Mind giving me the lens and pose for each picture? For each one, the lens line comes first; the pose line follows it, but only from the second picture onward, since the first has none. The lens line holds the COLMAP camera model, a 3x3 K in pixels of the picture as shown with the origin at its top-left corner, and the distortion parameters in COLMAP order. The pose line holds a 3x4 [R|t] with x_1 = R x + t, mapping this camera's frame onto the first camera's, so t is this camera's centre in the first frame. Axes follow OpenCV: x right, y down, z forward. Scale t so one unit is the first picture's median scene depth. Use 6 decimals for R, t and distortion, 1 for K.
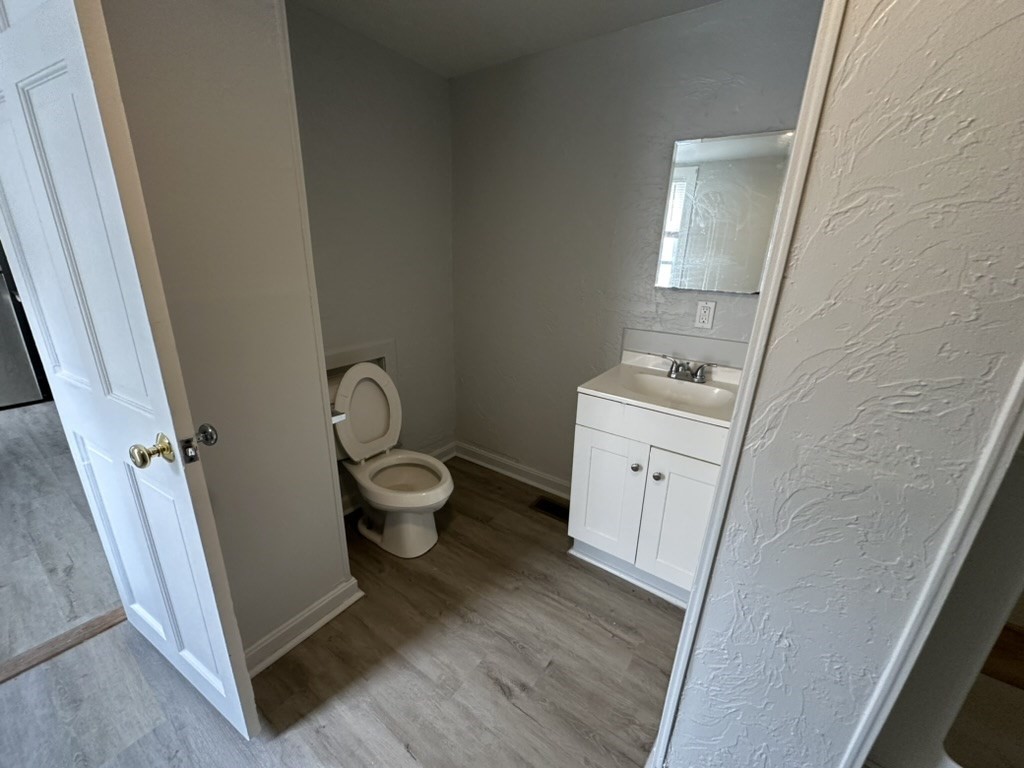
lens RADIAL K [[406.9, 0, 512.0], [0, 406.9, 384.0], [0, 0, 1]] dist [-0.001273, 0.000052]
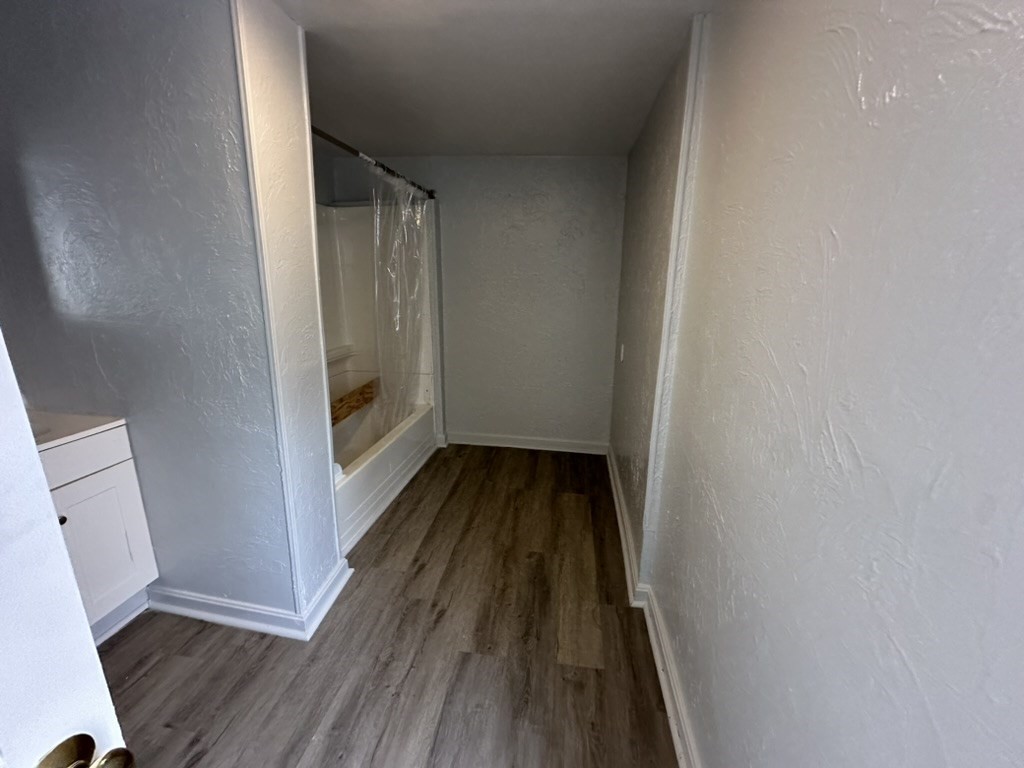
lens RADIAL K [[406.9, 0, 512.0], [0, 406.9, 384.0], [0, 0, 1]] dist [-0.001273, 0.000052]
pose [[-0.463767, -0.260413, 0.846820, -0.903759], [0.239657, 0.883316, 0.402886, -0.188198], [-0.852927, 0.389792, -0.347243, 0.385123]]
